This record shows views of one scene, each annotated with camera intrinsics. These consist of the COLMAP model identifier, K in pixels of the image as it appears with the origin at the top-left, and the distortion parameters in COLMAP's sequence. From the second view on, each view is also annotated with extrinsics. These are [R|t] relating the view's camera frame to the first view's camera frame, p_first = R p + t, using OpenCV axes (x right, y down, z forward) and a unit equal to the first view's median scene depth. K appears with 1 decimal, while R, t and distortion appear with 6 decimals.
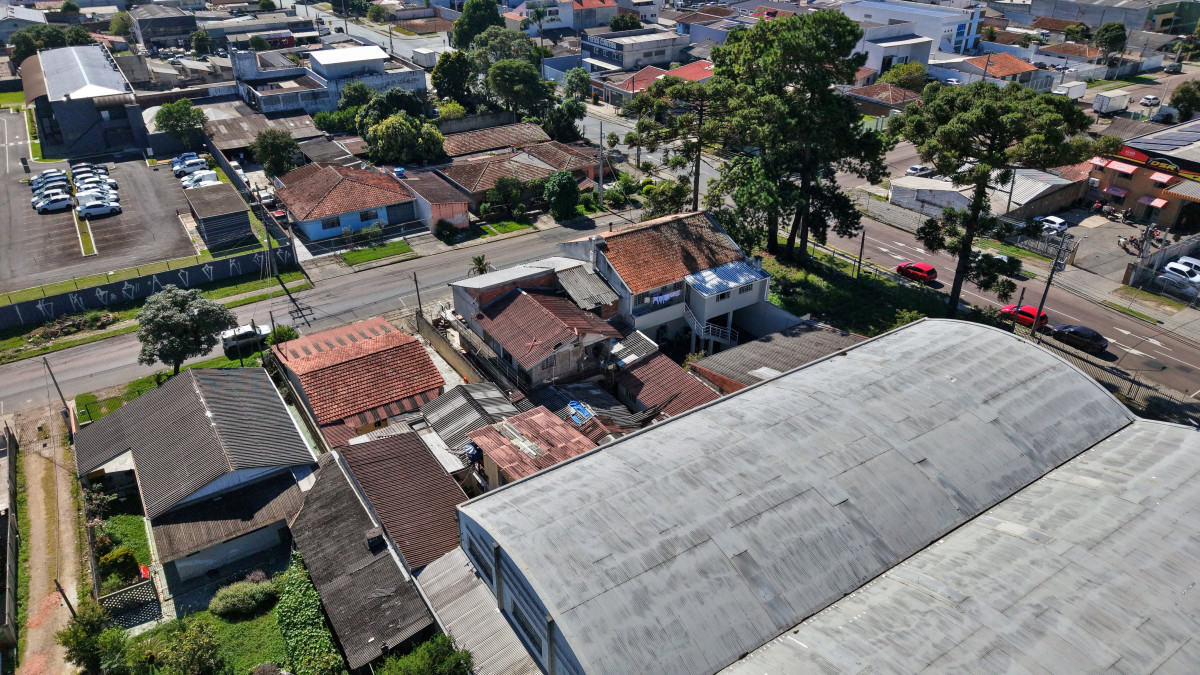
lens RADIAL K [[810.6, 0, 604.4], [0, 810.6, 335.8], [0, 0, 1]] dist [0.038133, -0.064361]
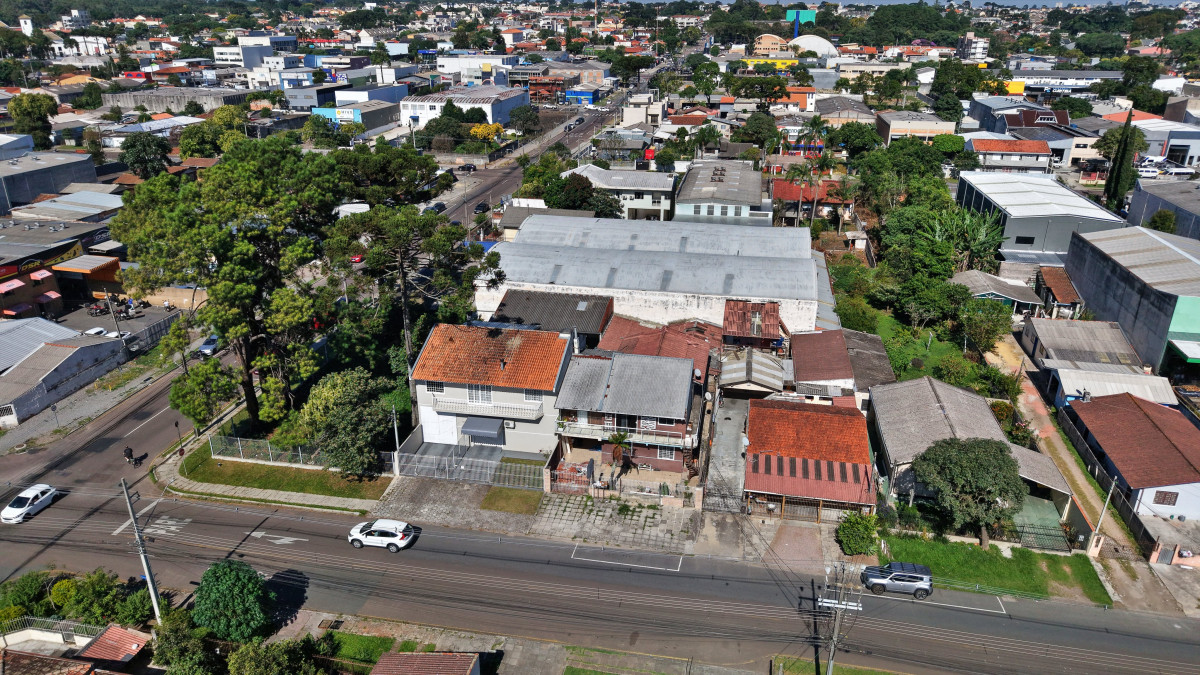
lens RADIAL K [[801.8, 0, 601.3], [0, 801.8, 341.9], [0, 0, 1]] dist [0.053008, -0.061985]
pose [[-0.715637, -0.267288, 0.645306, -0.630888], [0.344137, 0.669032, 0.658760, -0.689070], [-0.607810, 0.693507, -0.386801, 1.236048]]
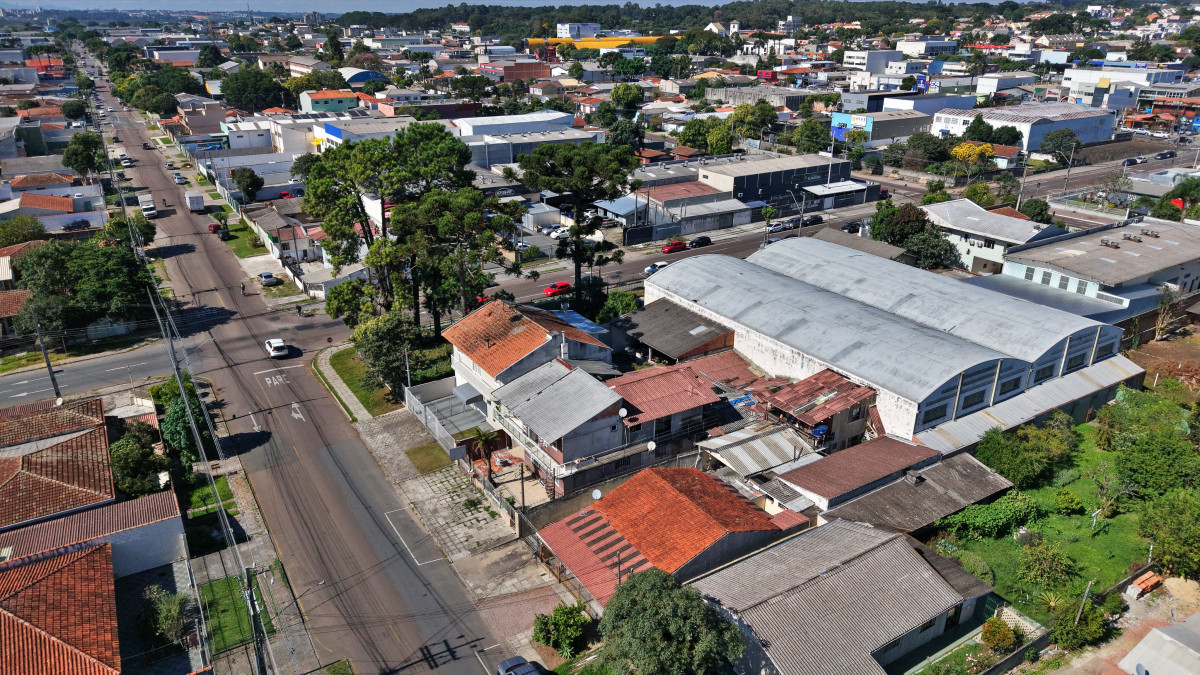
lens RADIAL K [[801.8, 0, 601.3], [0, 801.8, 341.9], [0, 0, 1]] dist [0.053008, -0.061985]
pose [[0.022105, -0.377627, 0.925694, -0.878067], [0.494776, 0.808712, 0.318091, -0.370308], [-0.868739, 0.450980, 0.204717, 0.661865]]
